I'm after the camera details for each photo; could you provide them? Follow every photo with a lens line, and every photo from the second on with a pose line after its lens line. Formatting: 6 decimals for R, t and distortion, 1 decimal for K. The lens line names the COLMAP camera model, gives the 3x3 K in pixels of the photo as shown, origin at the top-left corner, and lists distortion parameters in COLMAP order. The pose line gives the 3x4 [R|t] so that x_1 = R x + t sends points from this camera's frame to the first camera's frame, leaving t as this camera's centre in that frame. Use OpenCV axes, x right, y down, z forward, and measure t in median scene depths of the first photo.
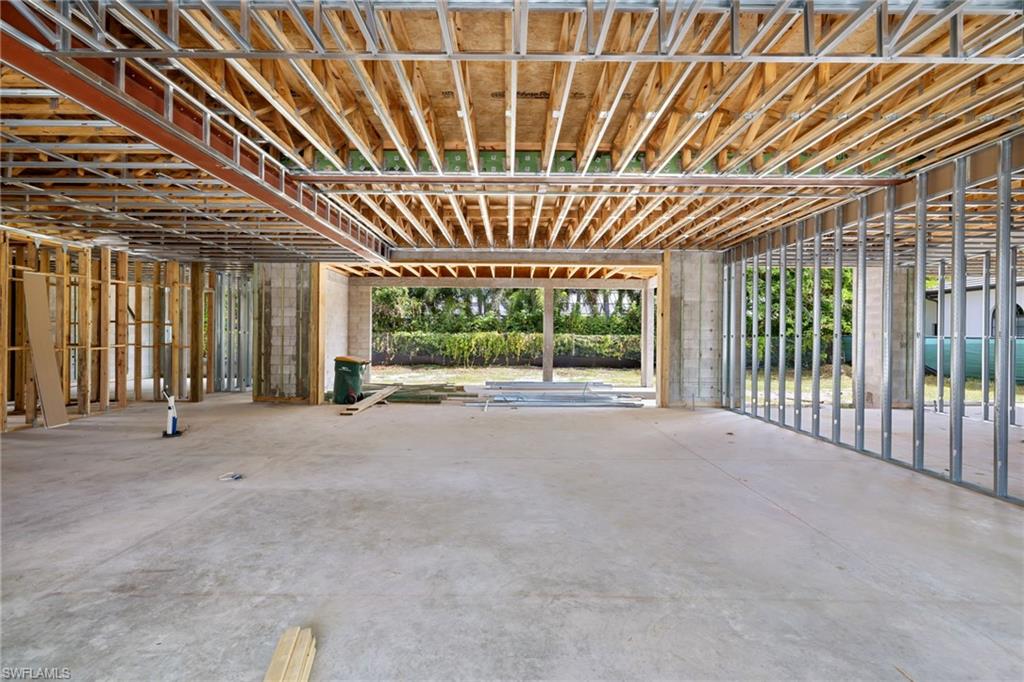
lens RADIAL K [[438.1, 0, 504.2], [0, 438.1, 337.3], [0, 0, 1]] dist [-0.000838, 0.000549]
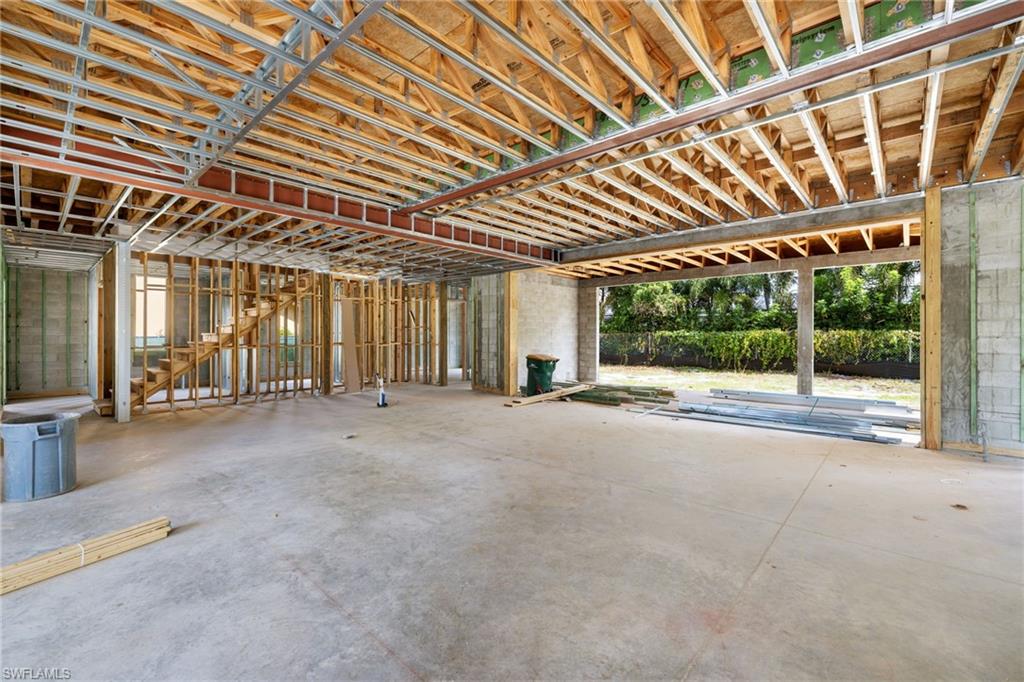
lens RADIAL K [[438.1, 0, 502.5], [0, 438.1, 338.6], [0, 0, 1]] dist [-0.000838, 0.000549]
pose [[0.736228, -0.003349, -0.676725, 0.340531], [0.005082, 0.999987, 0.000581, 0.003129], [0.676714, -0.003867, 0.736236, 0.146380]]
